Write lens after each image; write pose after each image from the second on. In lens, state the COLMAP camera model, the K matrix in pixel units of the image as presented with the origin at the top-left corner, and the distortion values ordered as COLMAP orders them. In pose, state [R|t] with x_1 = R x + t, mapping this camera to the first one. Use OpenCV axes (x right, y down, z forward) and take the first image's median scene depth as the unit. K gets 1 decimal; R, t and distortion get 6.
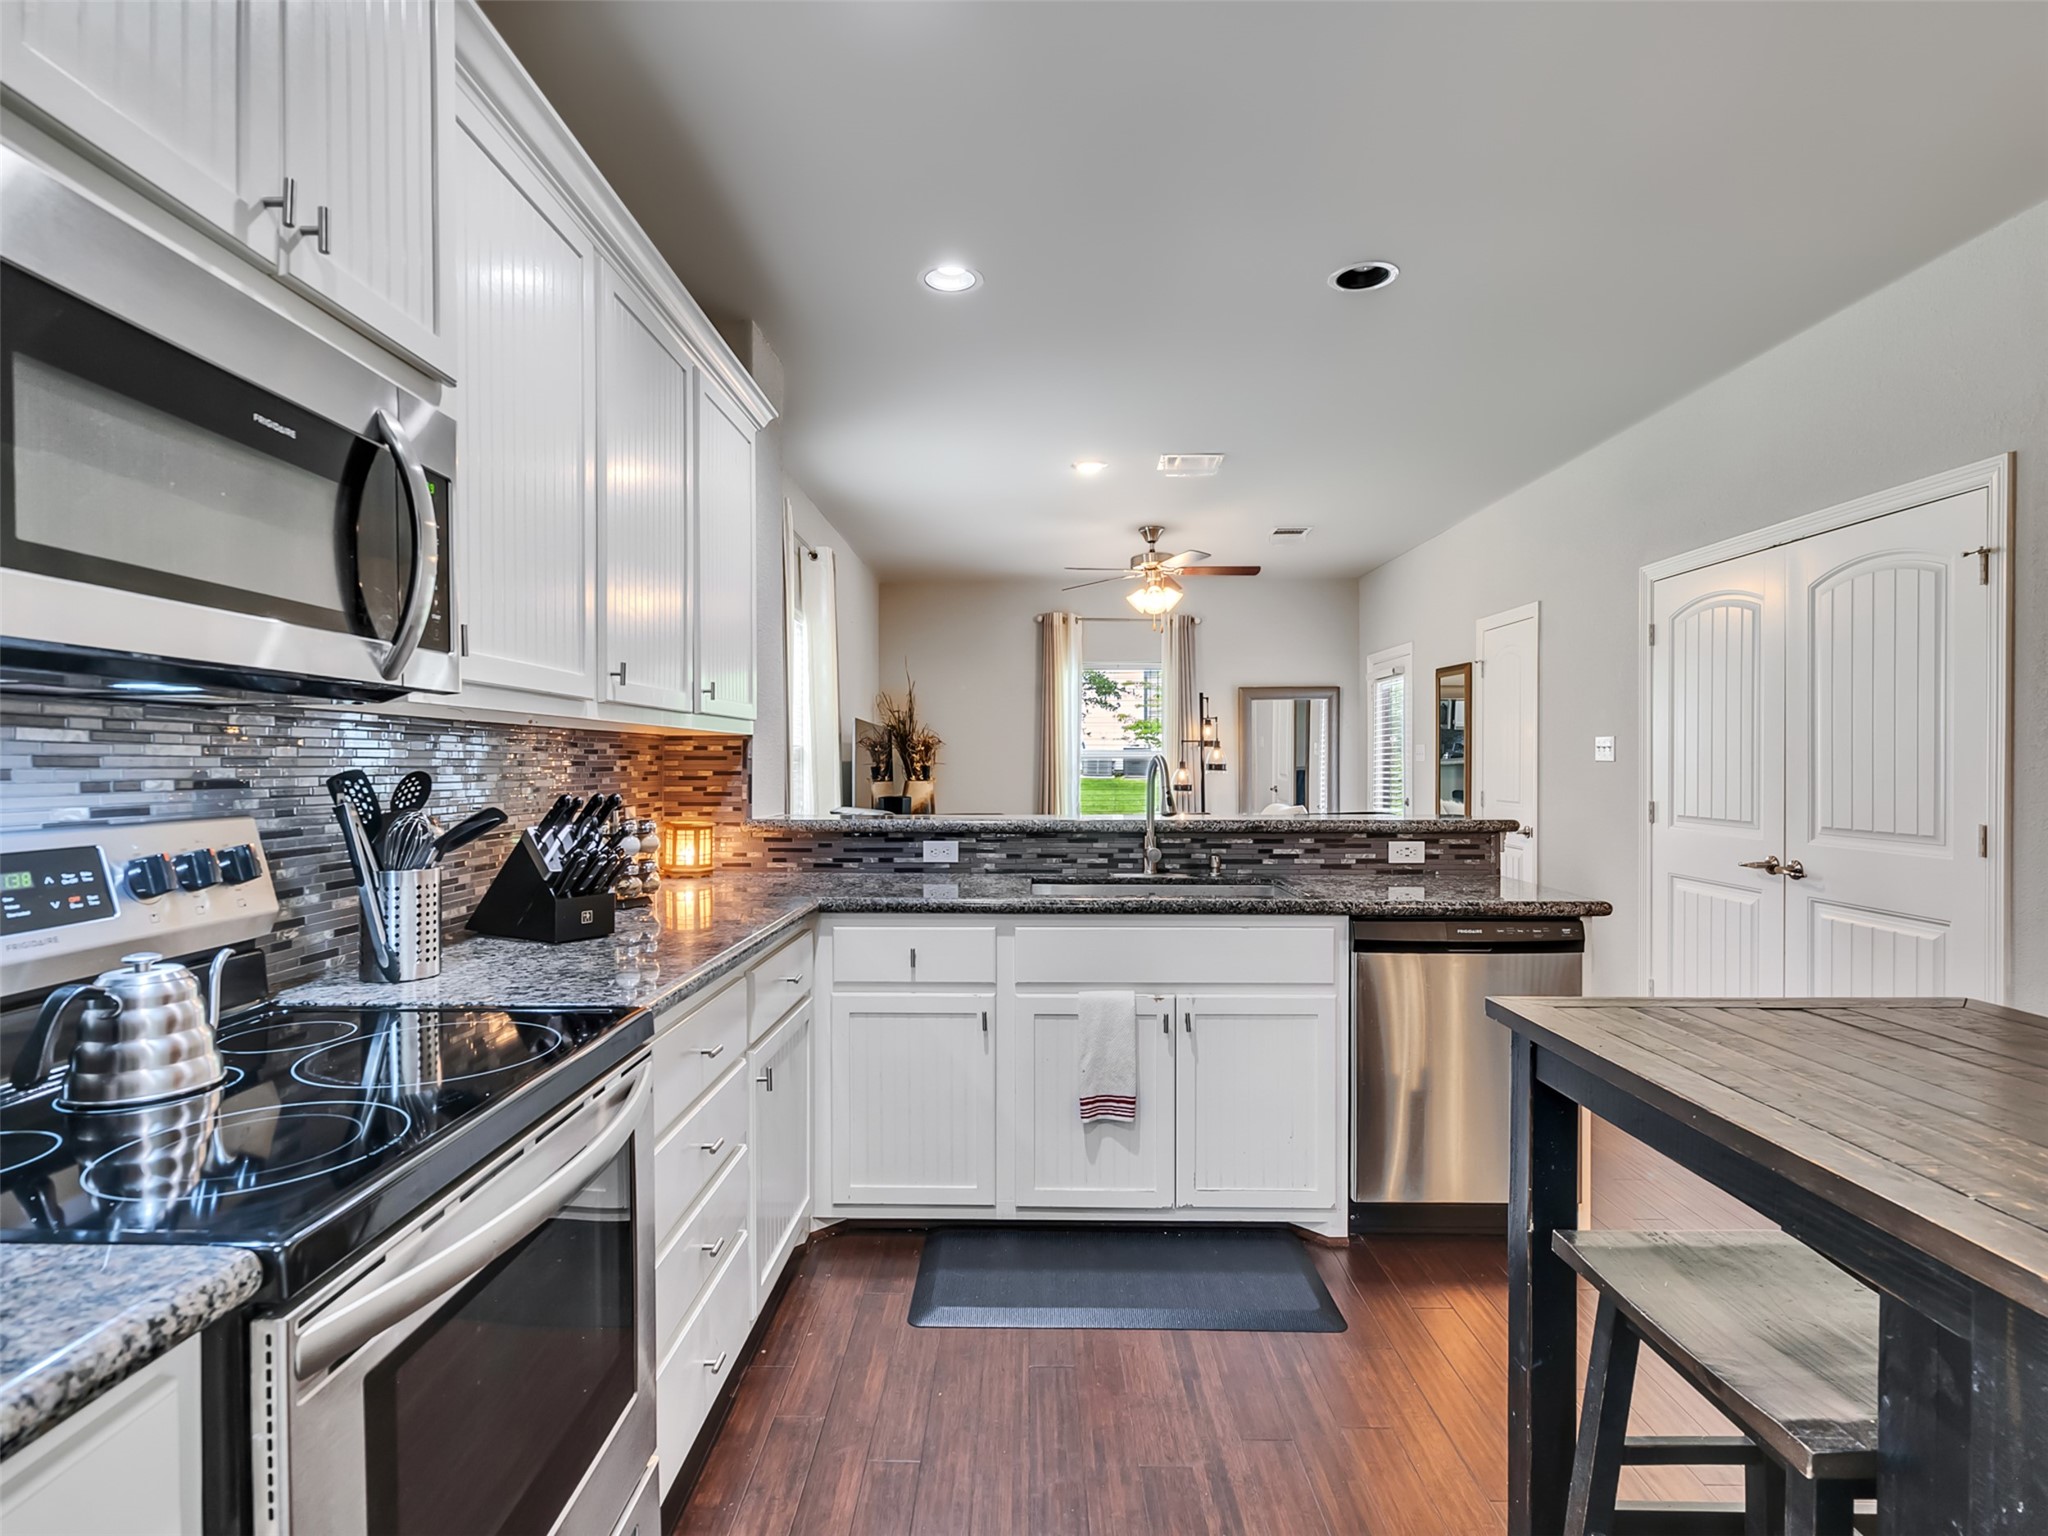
lens RADIAL K [[1042.2, 0, 1028.0], [0, 1042.2, 770.2], [0, 0, 1]] dist [-0.003059, 0.001428]
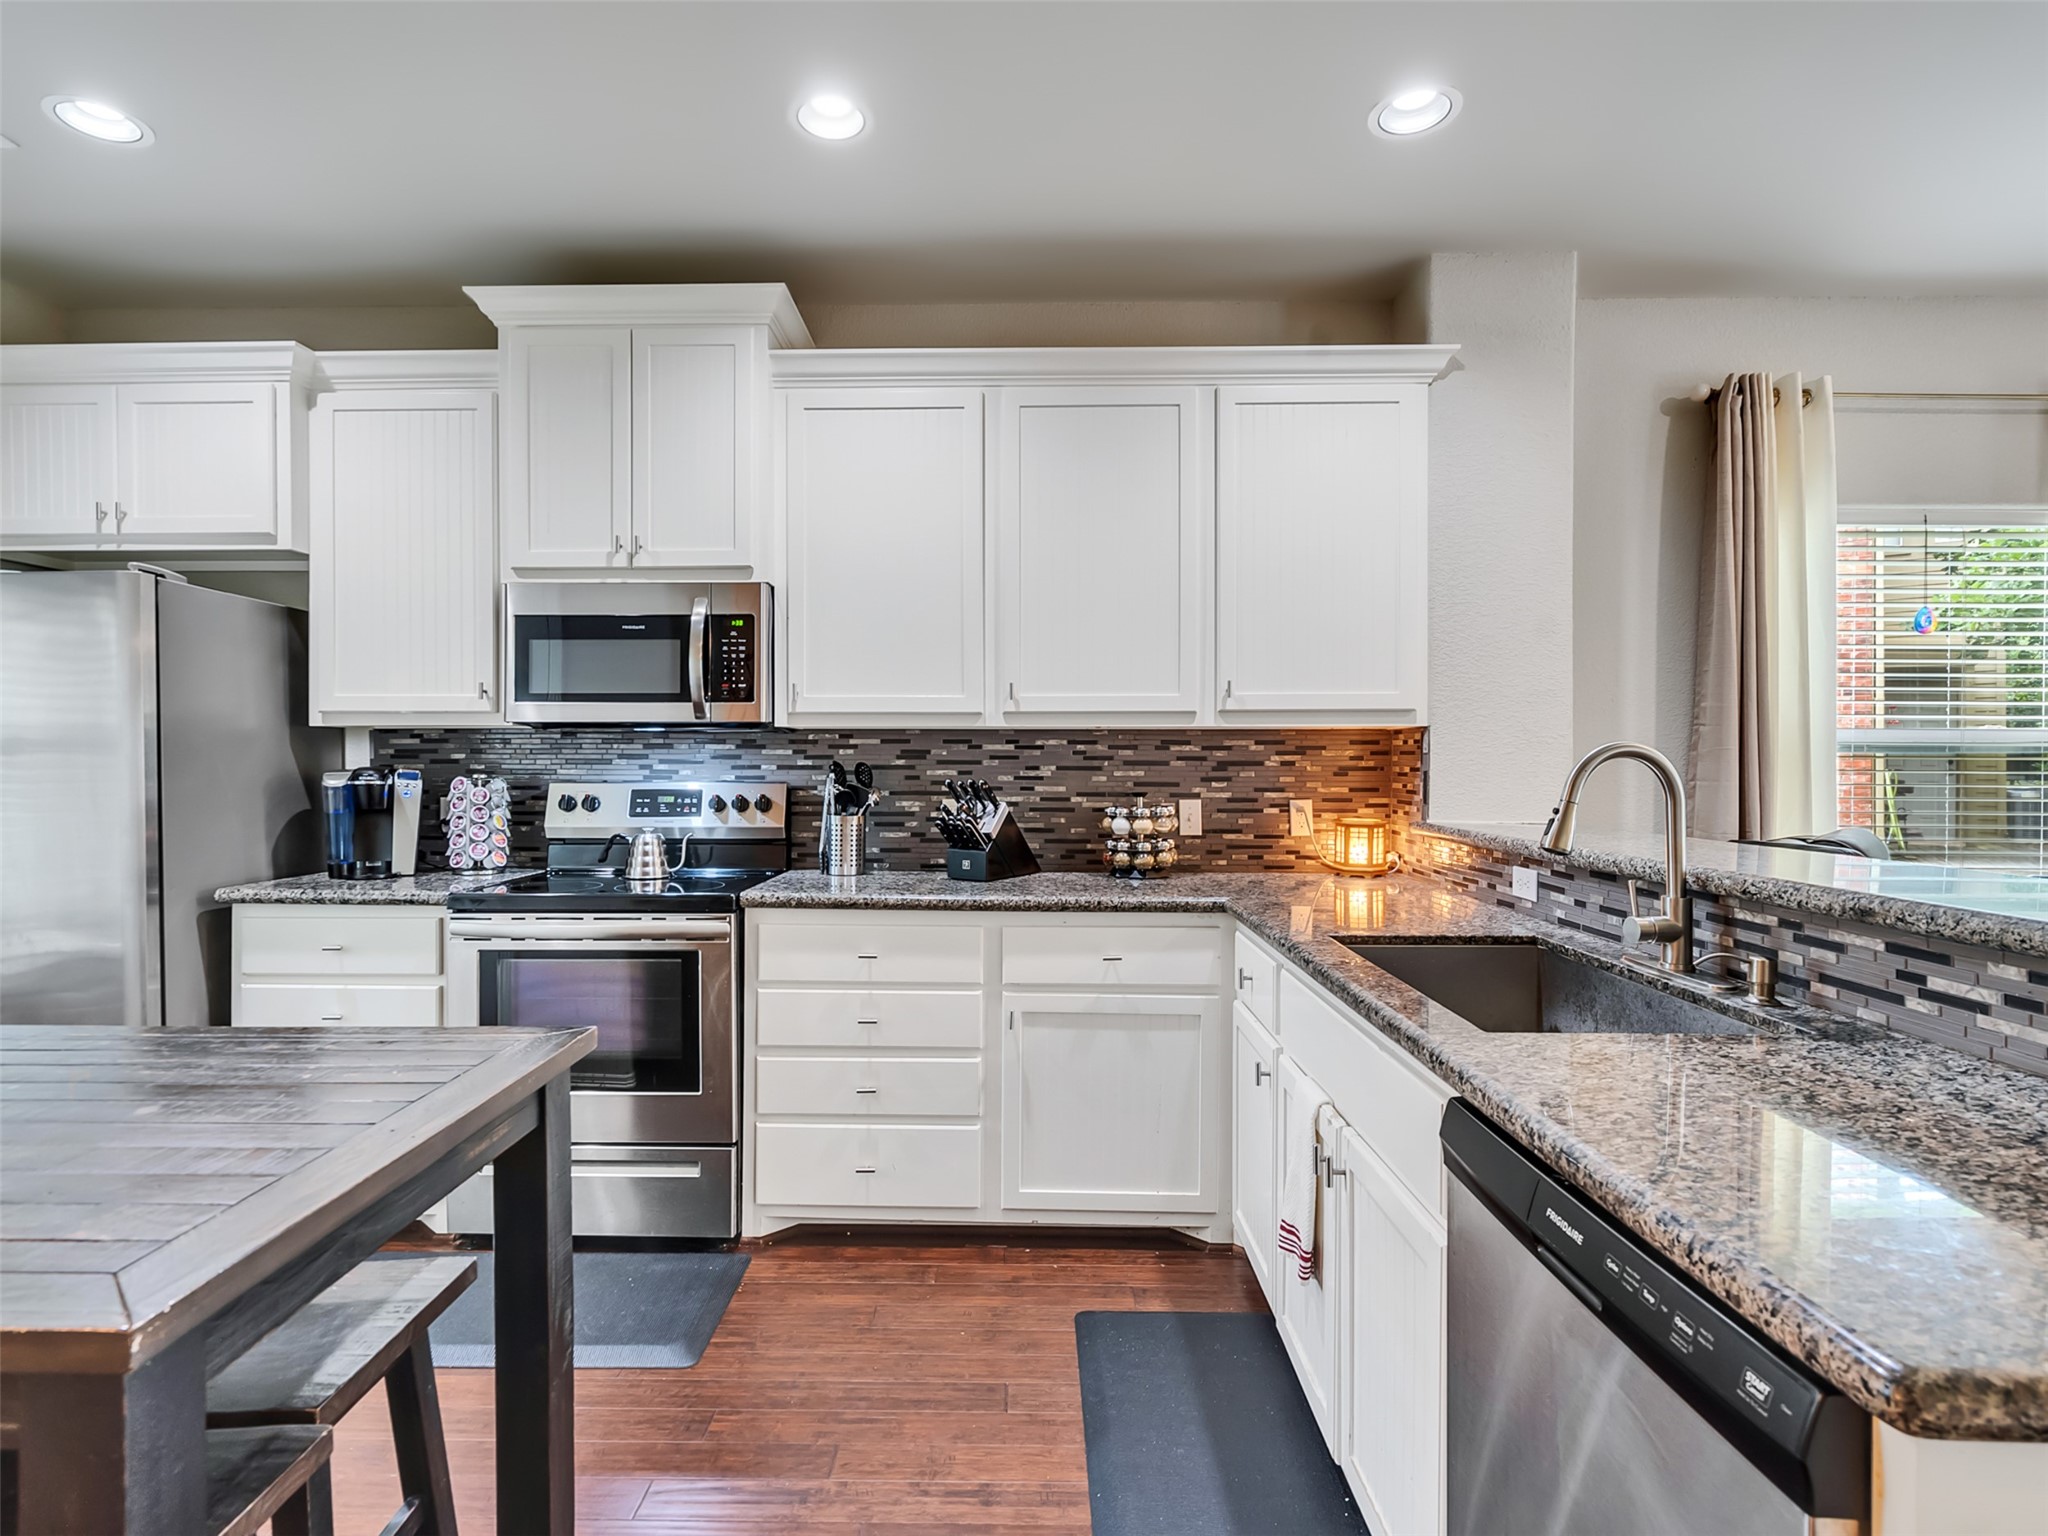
lens RADIAL K [[1042.2, 0, 1010.6], [0, 1042.2, 771.6], [0, 0, 1]] dist [-0.003059, 0.001428]
pose [[-0.009099, 0.009924, -0.999909, 0.264104], [-0.008181, 0.999917, 0.009998, -0.000726], [0.999925, 0.008271, -0.009017, 0.277948]]
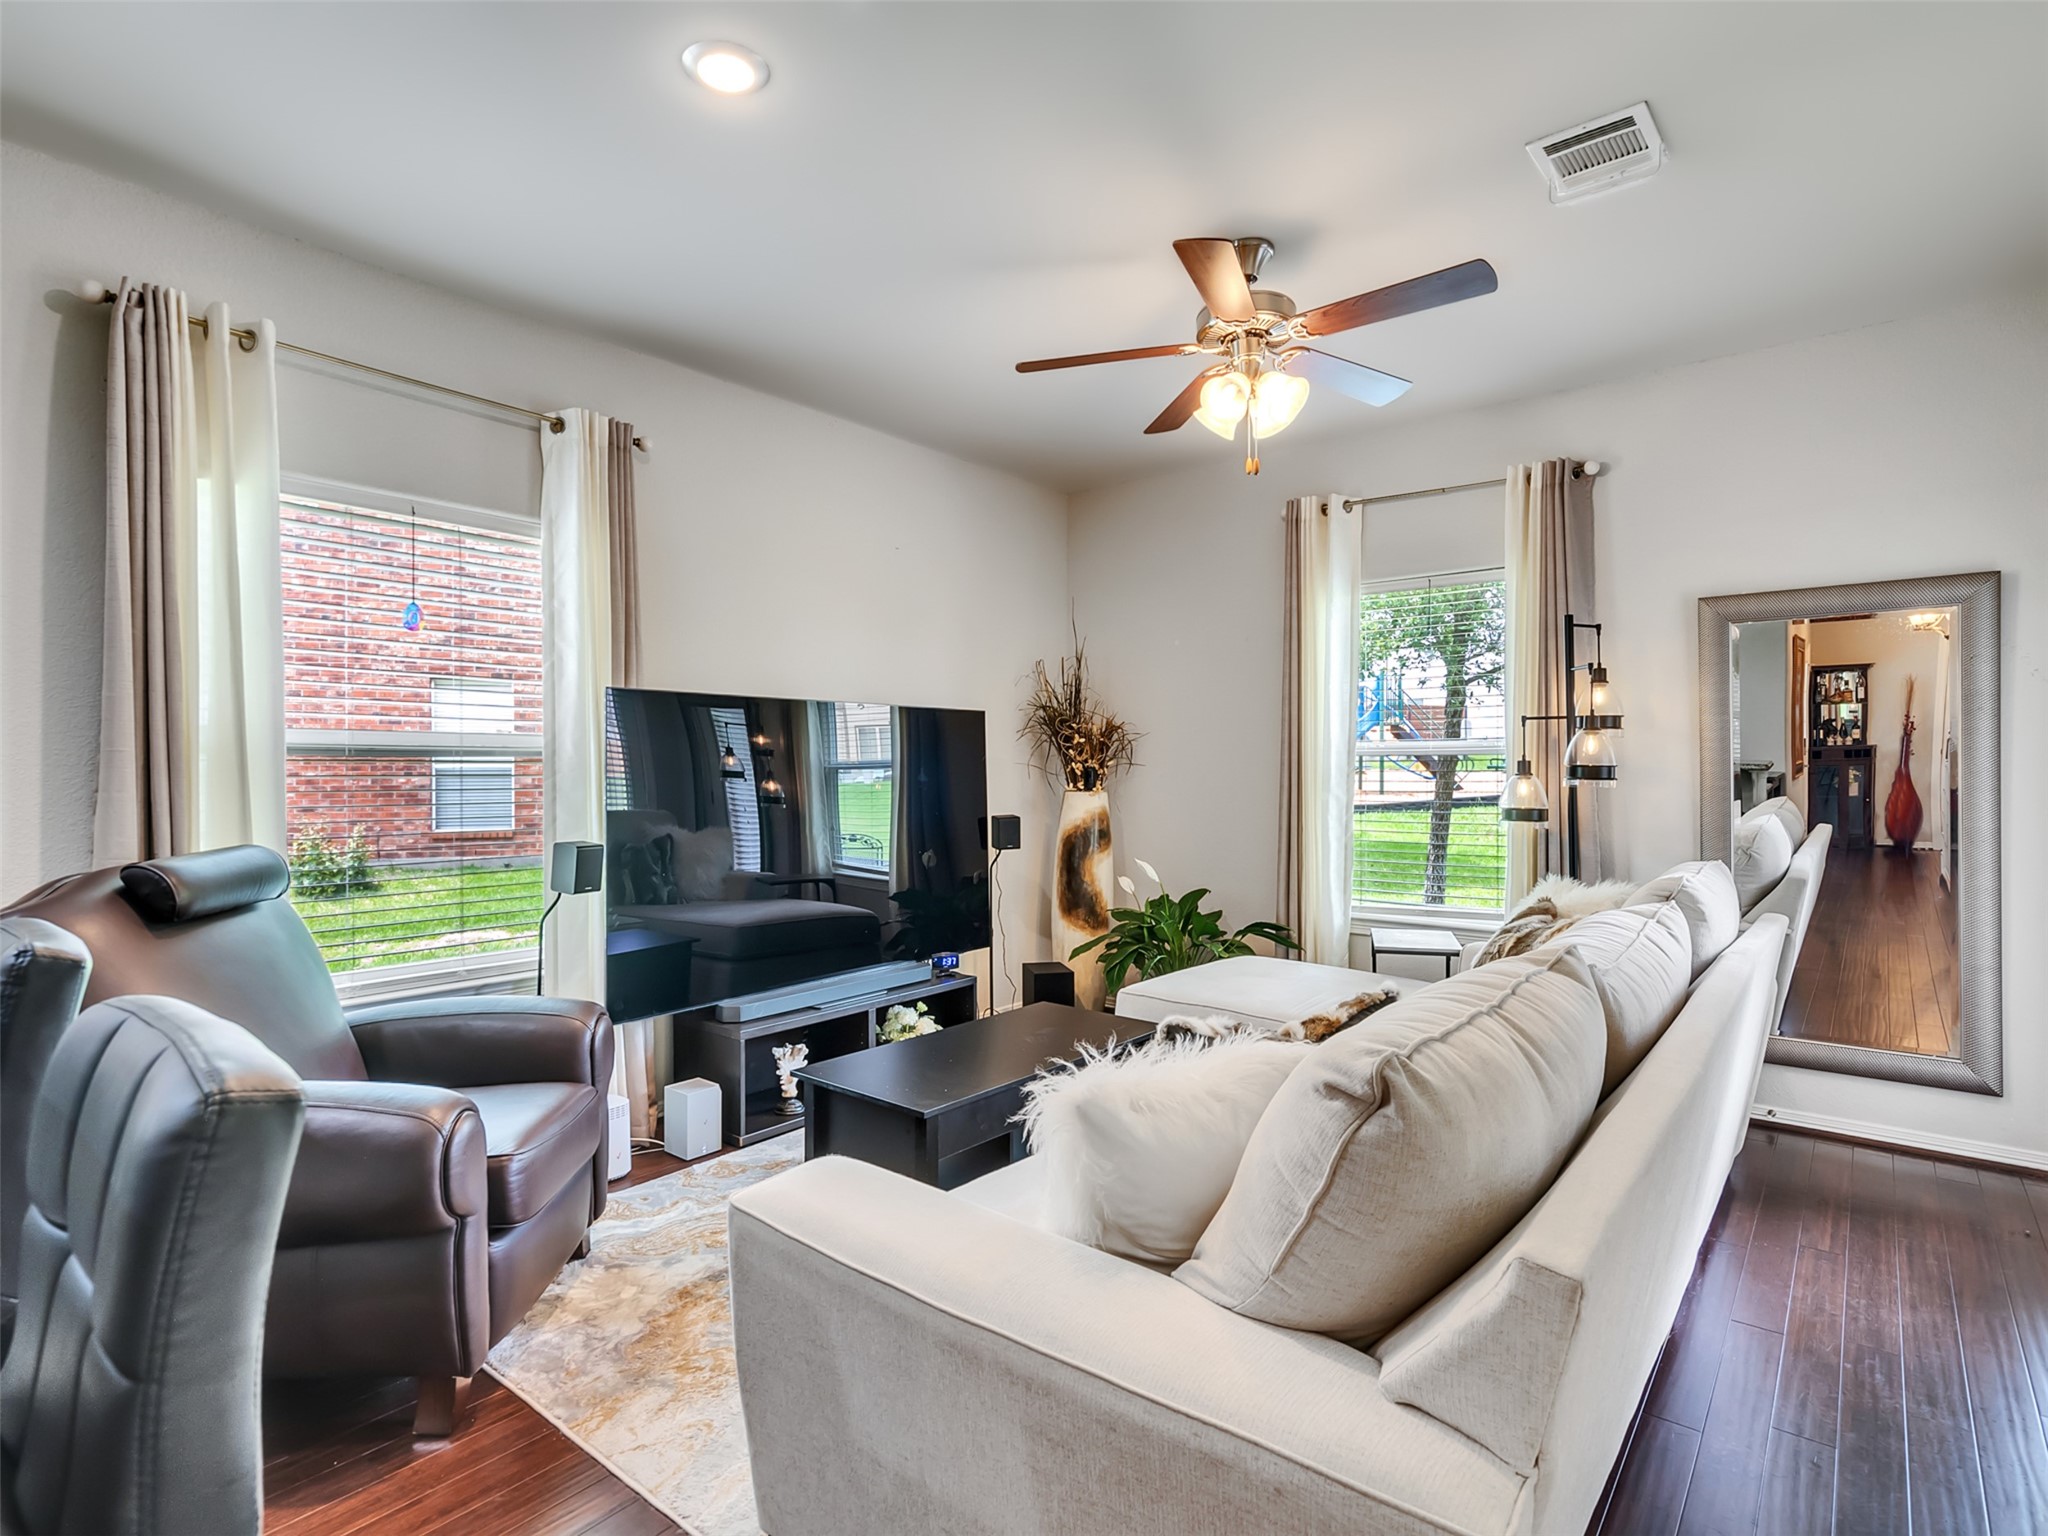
lens RADIAL K [[1042.2, 0, 1017.1], [0, 1042.2, 766.1], [0, 0, 1]] dist [-0.003059, 0.001428]
pose [[0.776620, 0.002332, -0.629965, 0.271703], [-0.004369, 0.999989, -0.001684, -0.003769], [0.629954, 0.004060, 0.776621, 0.482405]]
